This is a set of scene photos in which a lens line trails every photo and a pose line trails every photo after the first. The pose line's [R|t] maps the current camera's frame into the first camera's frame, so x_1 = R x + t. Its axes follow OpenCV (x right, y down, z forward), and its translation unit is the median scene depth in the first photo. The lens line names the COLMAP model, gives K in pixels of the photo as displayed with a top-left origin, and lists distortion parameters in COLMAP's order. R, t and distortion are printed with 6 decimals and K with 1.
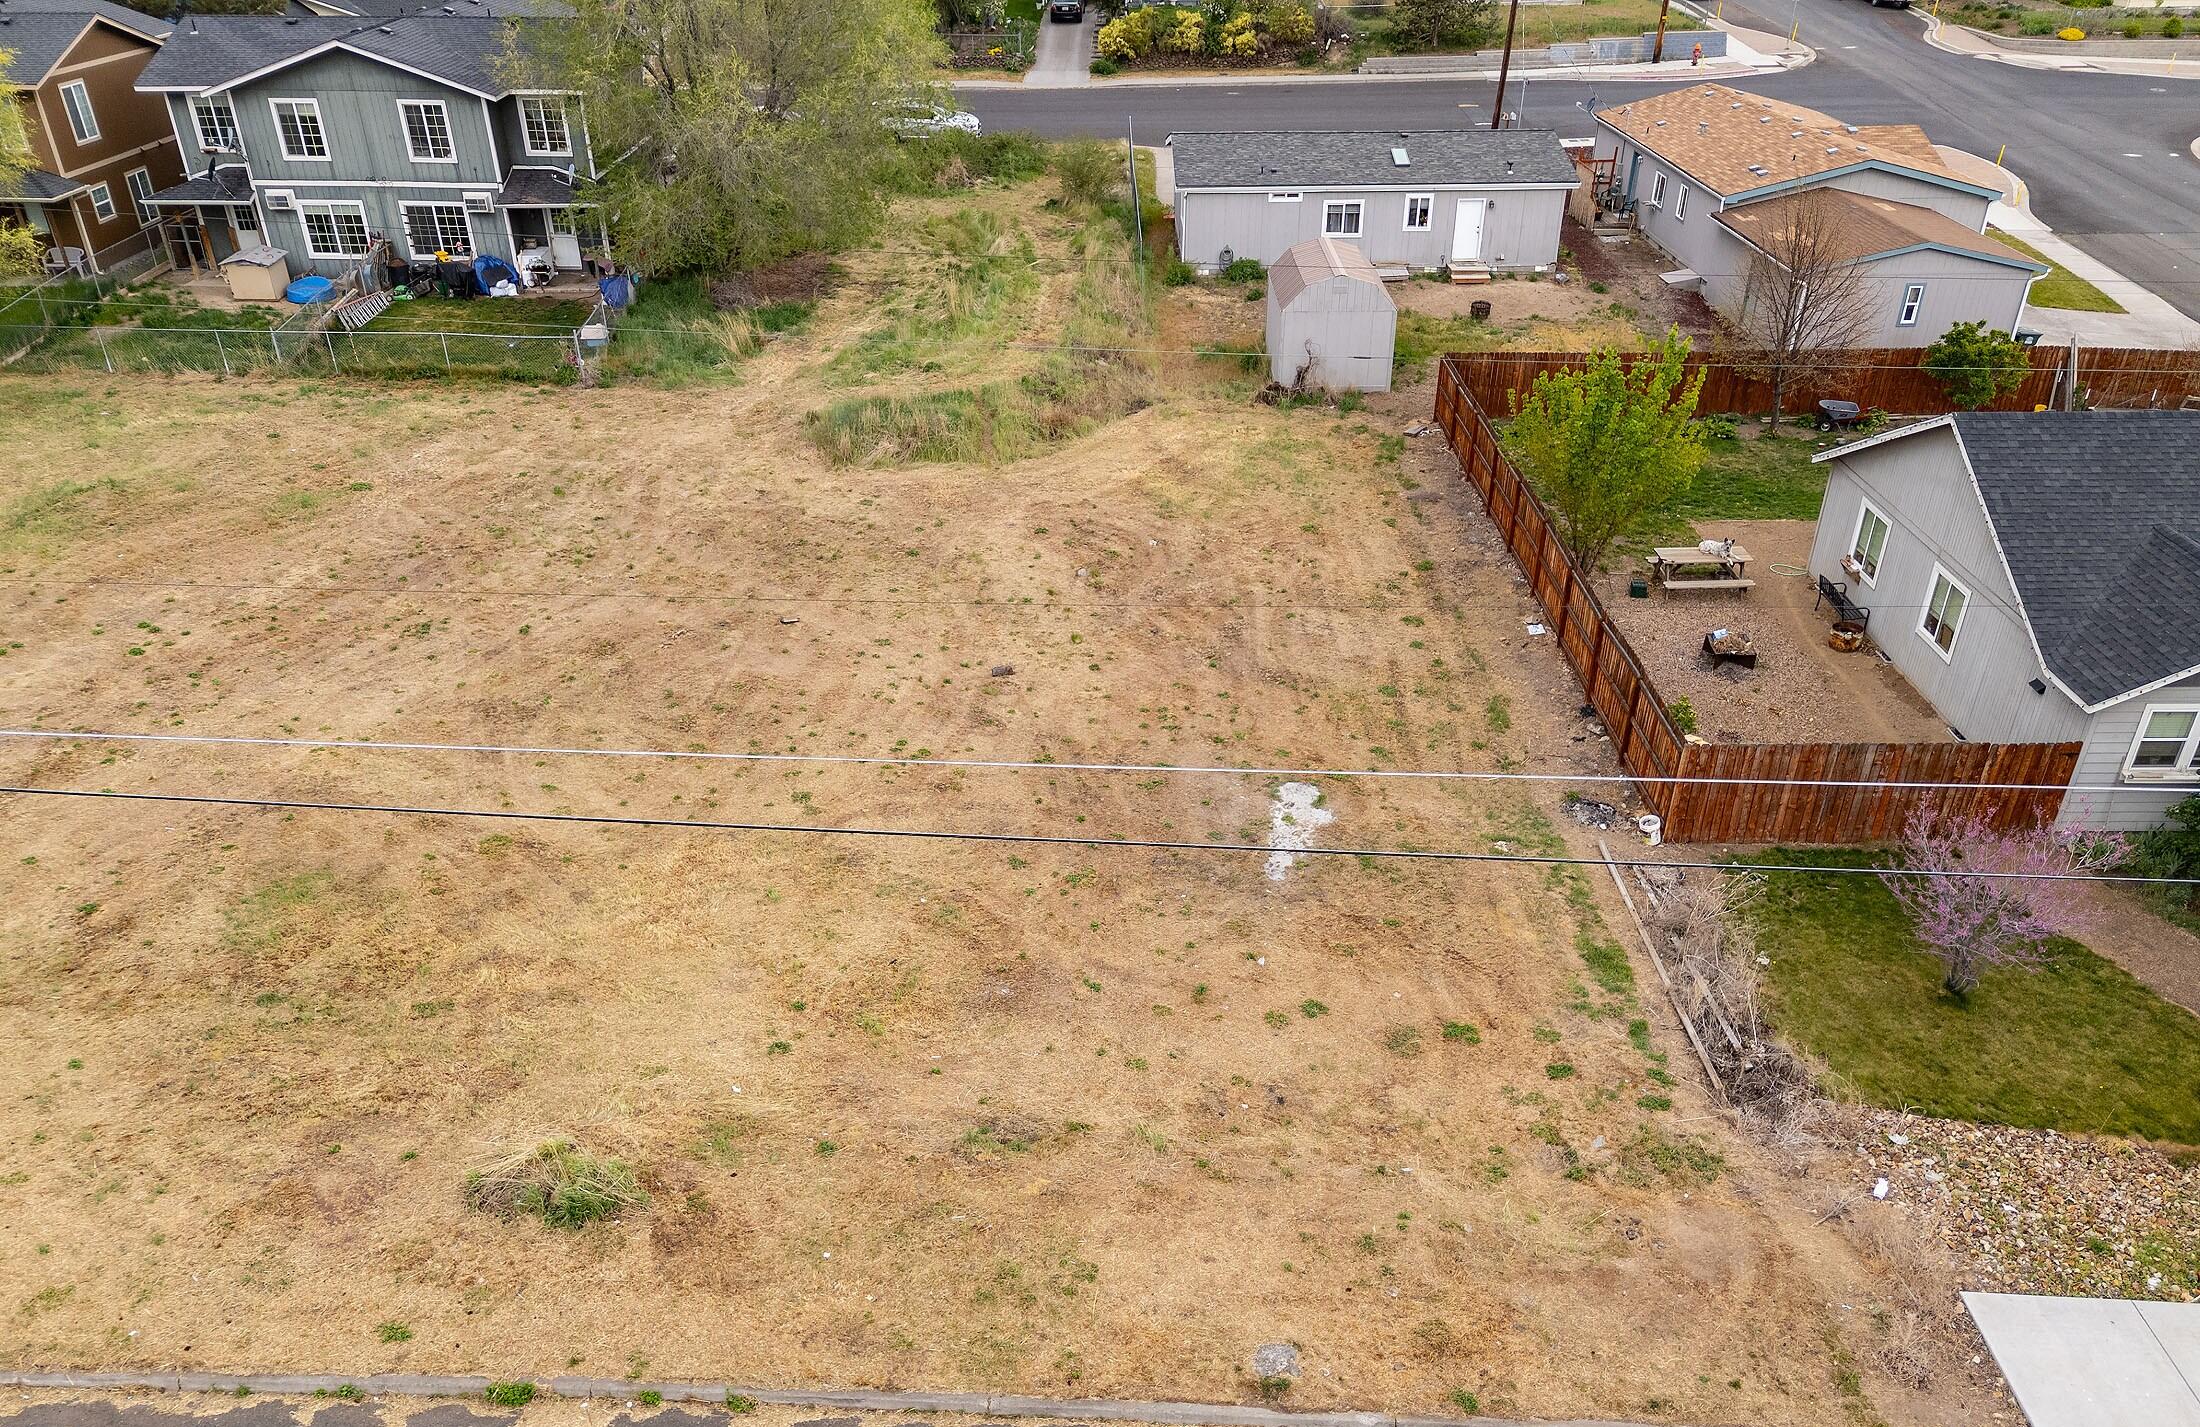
lens RADIAL K [[1613.7, 0, 1099.6], [0, 1613.7, 823.6], [0, 0, 1]] dist [0.074589, -0.066326]
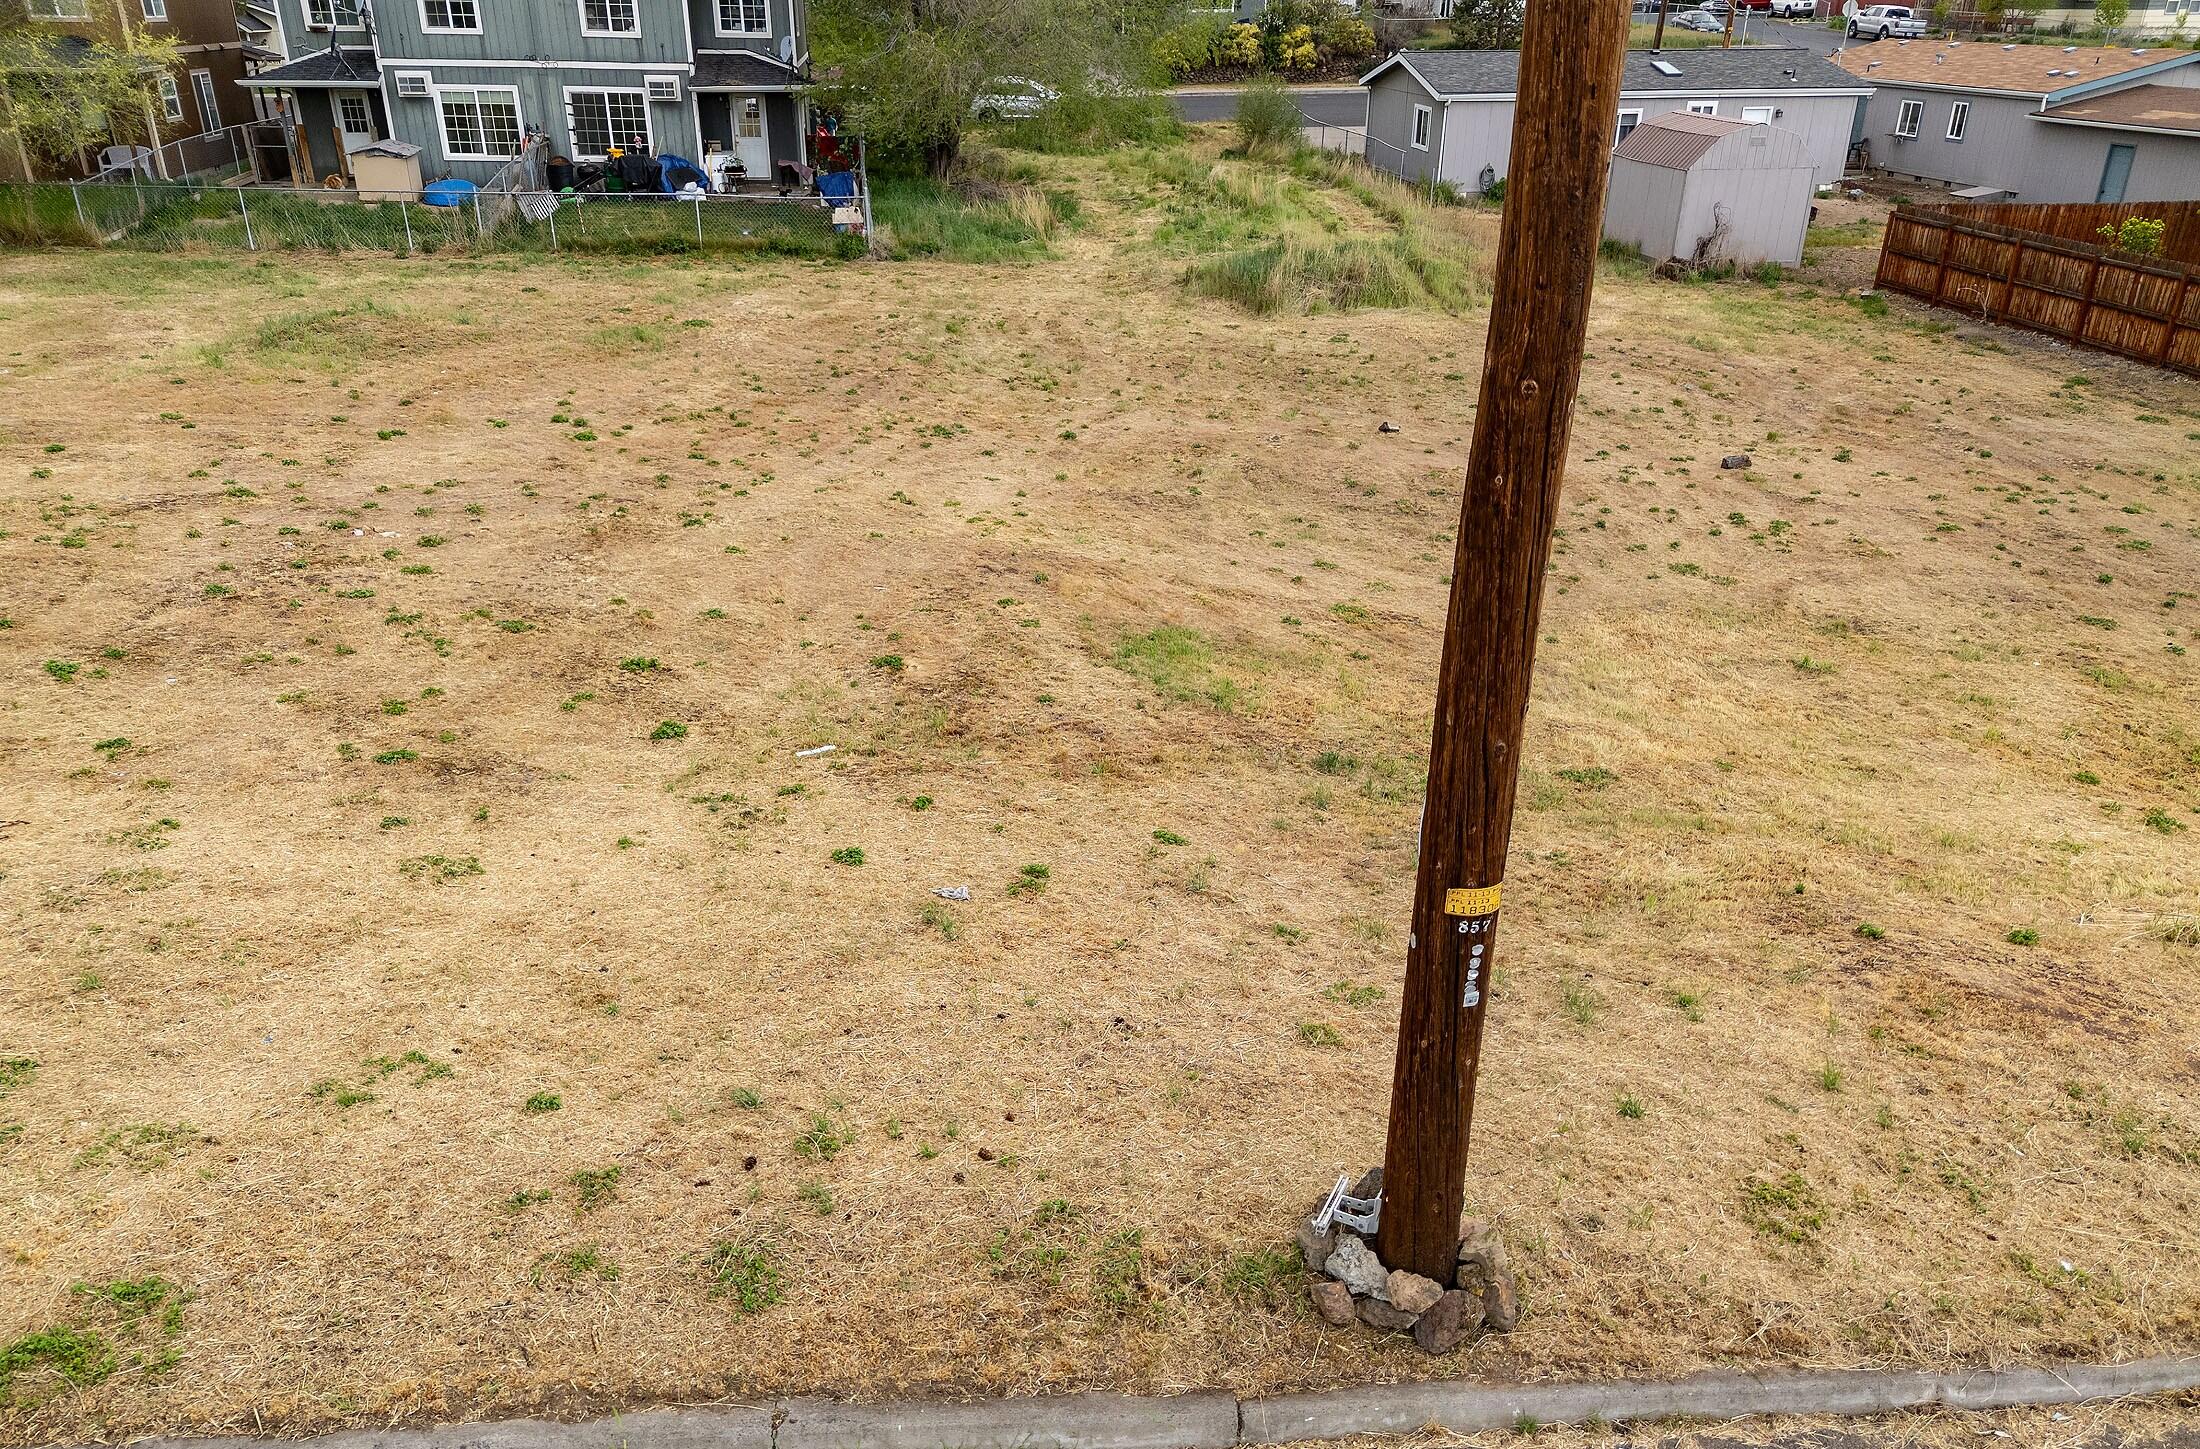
lens RADIAL K [[1617.4, 0, 1097.8], [0, 1617.4, 823.2], [0, 0, 1]] dist [0.072513, -0.062445]
pose [[0.992852, -0.047058, 0.109687, -0.361433], [0.056708, 0.994629, -0.086586, 0.094974], [-0.105024, 0.092187, 0.990188, 0.263044]]
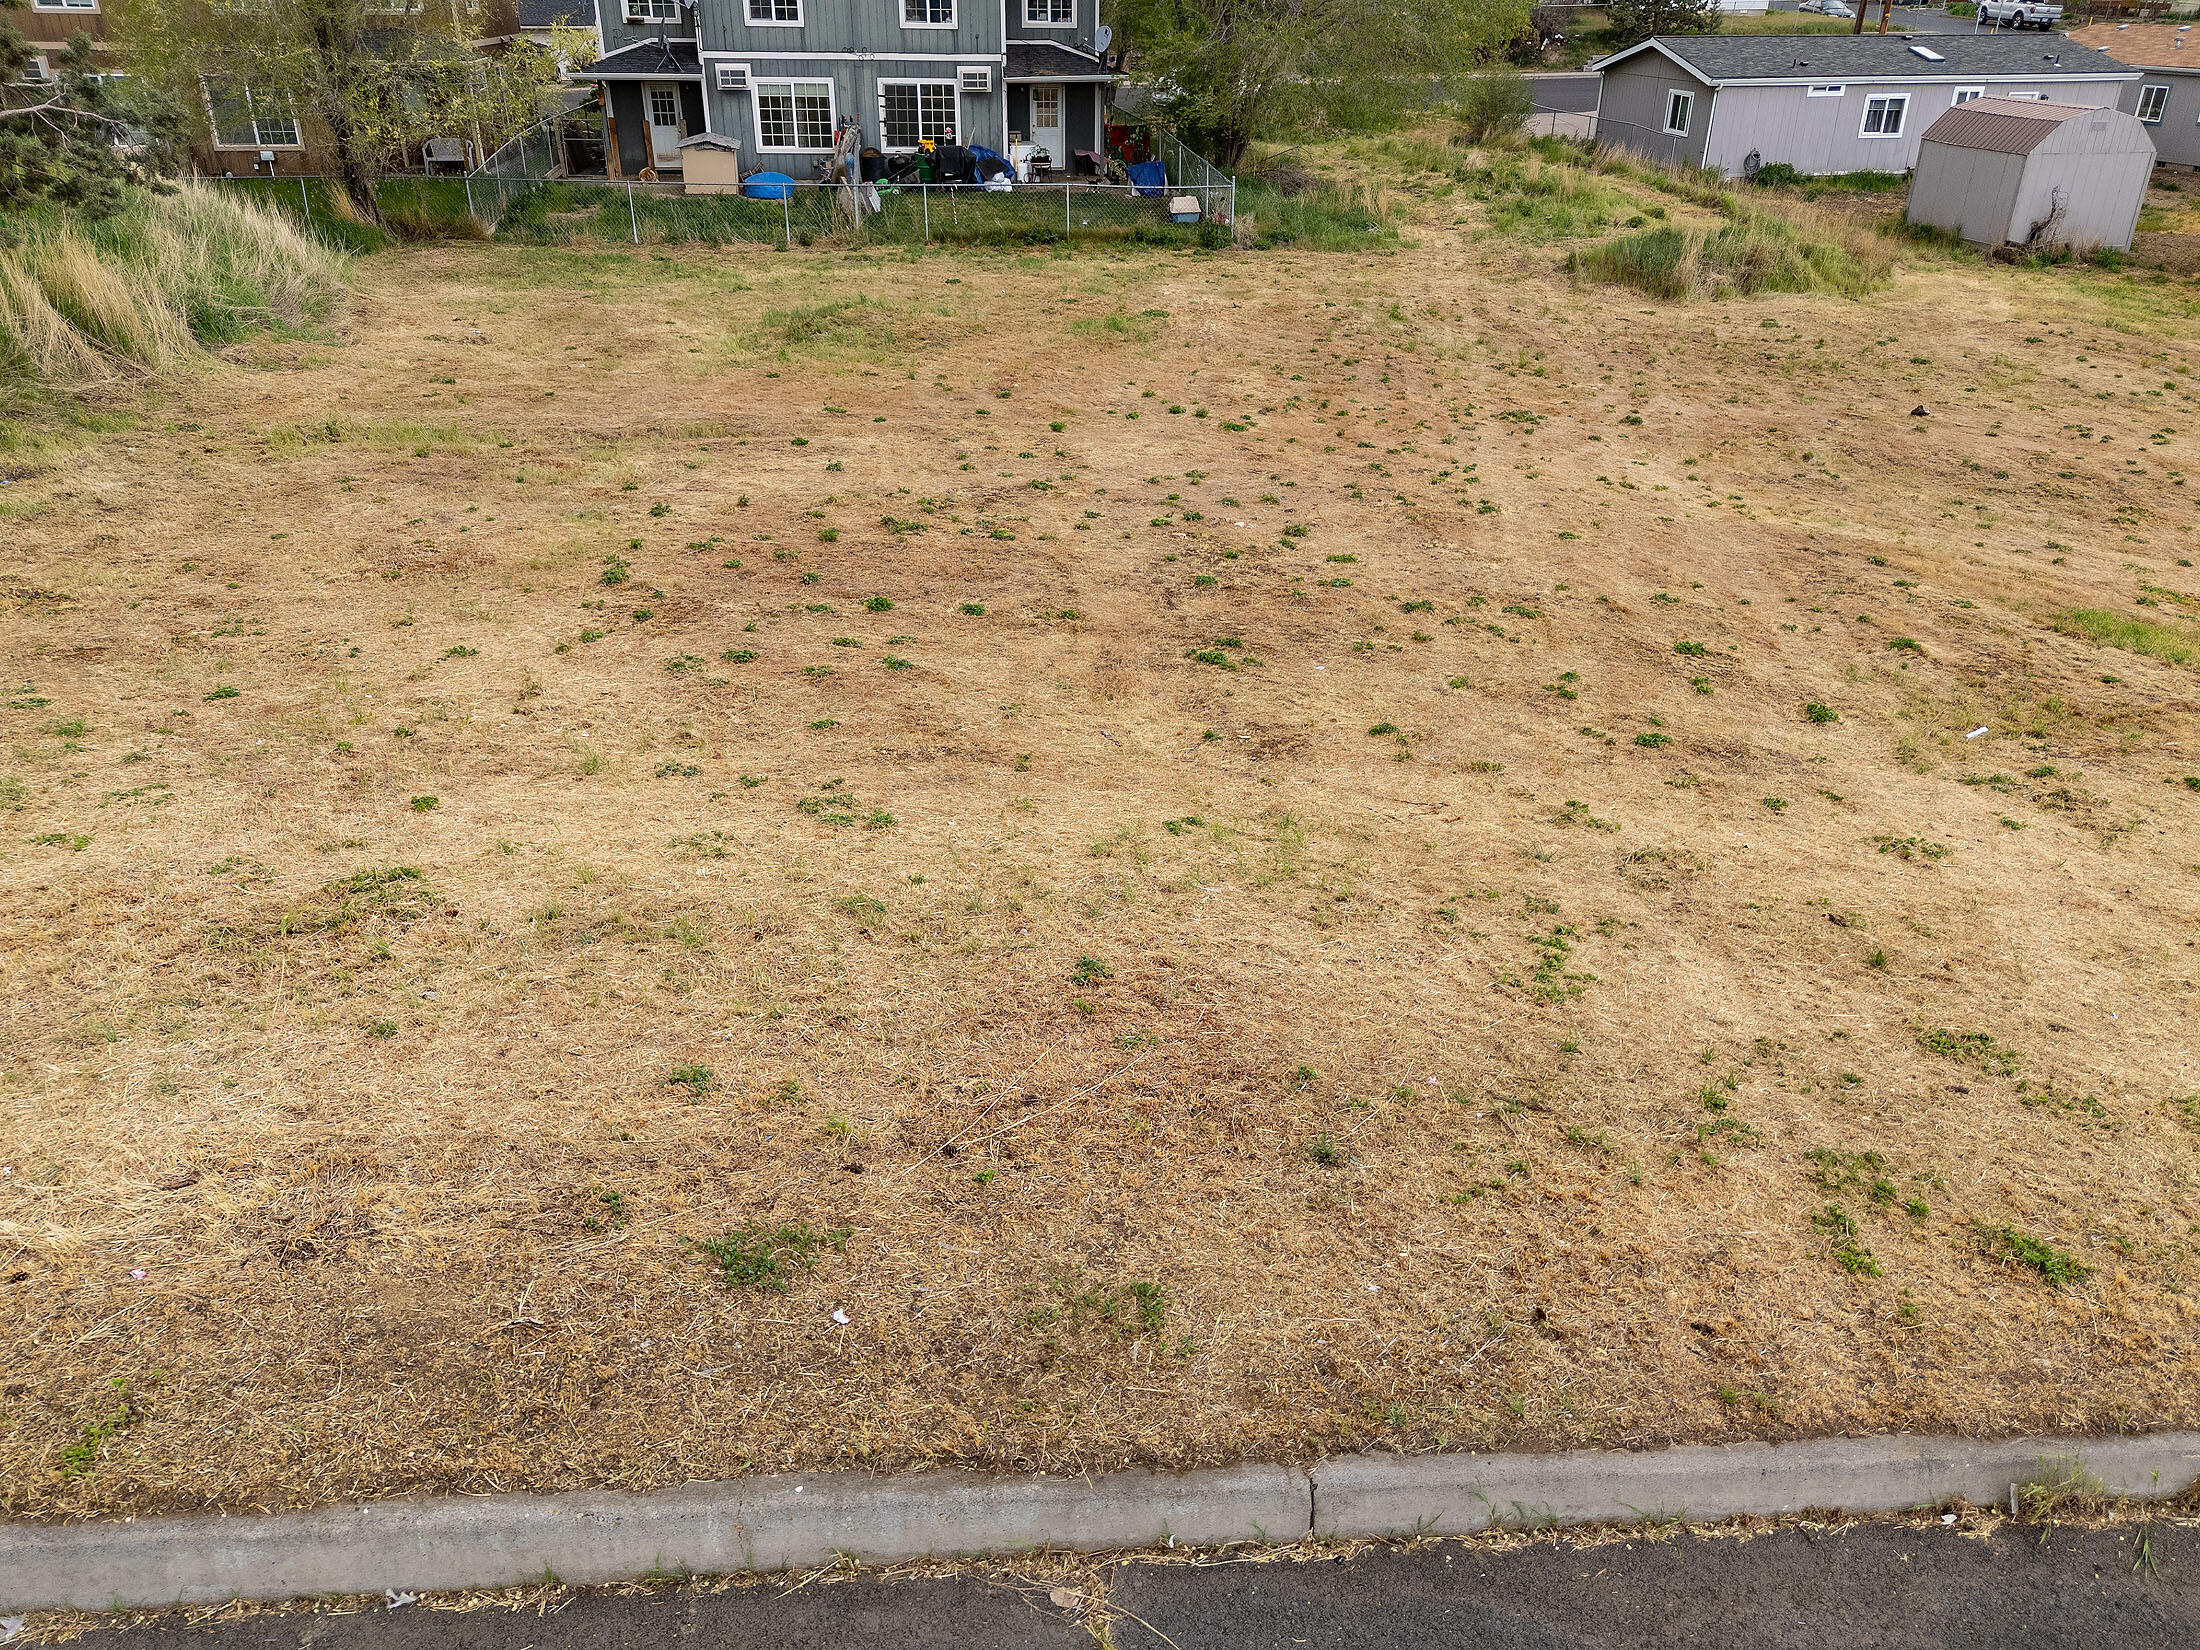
lens RADIAL K [[1615.7, 0, 1100.0], [0, 1615.7, 825.0], [0, 0, 1]] dist [0.075723, -0.068582]
pose [[0.992823, -0.049654, 0.108798, -0.567984], [0.058543, 0.995067, -0.080092, 0.084630], [-0.104284, 0.085887, 0.990832, 0.282735]]
